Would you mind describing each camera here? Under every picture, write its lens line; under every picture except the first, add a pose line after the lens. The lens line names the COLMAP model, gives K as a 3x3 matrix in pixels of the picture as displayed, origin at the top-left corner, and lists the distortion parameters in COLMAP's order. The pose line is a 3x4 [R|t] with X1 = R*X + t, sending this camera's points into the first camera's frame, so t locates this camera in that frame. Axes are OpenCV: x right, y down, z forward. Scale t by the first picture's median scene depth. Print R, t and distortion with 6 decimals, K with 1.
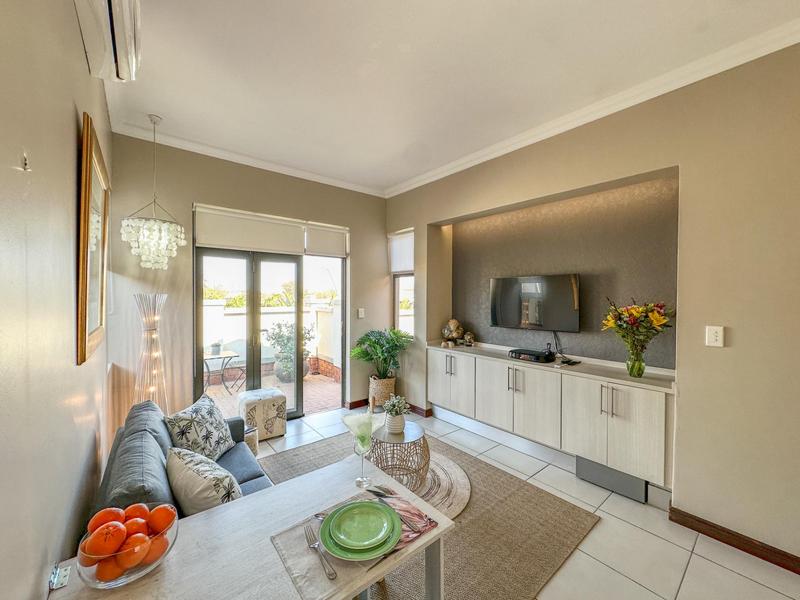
lens RADIAL K [[317.2, 0, 400.0], [0, 317.2, 300.0], [0, 0, 1]] dist [-0.001514, 0.000310]
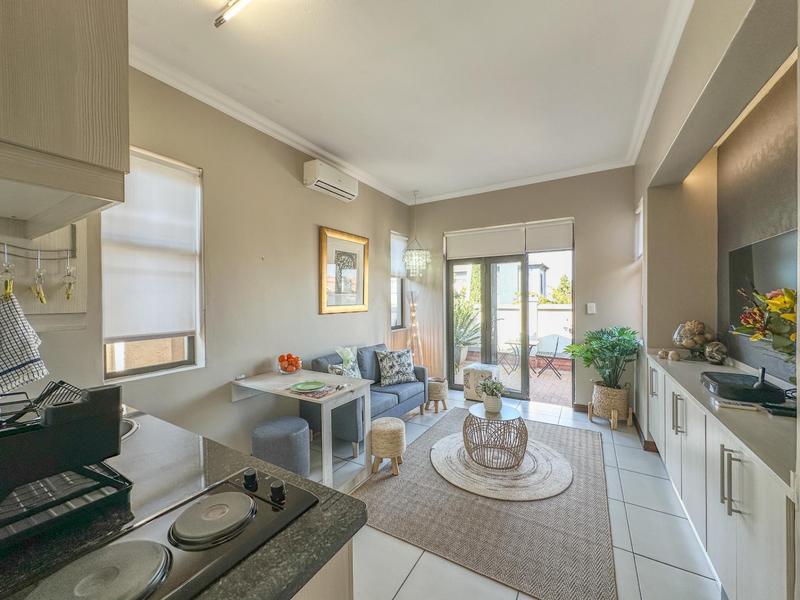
lens RADIAL K [[318.7, 0, 400.0], [0, 318.7, 300.0], [0, 0, 1]] dist [-0.001974, 0.000659]
pose [[0.336991, 0.000979, -0.941507, 0.711475], [-0.001663, 0.999999, 0.000444, 0.024717], [0.941506, 0.001416, 0.336992, 0.257984]]
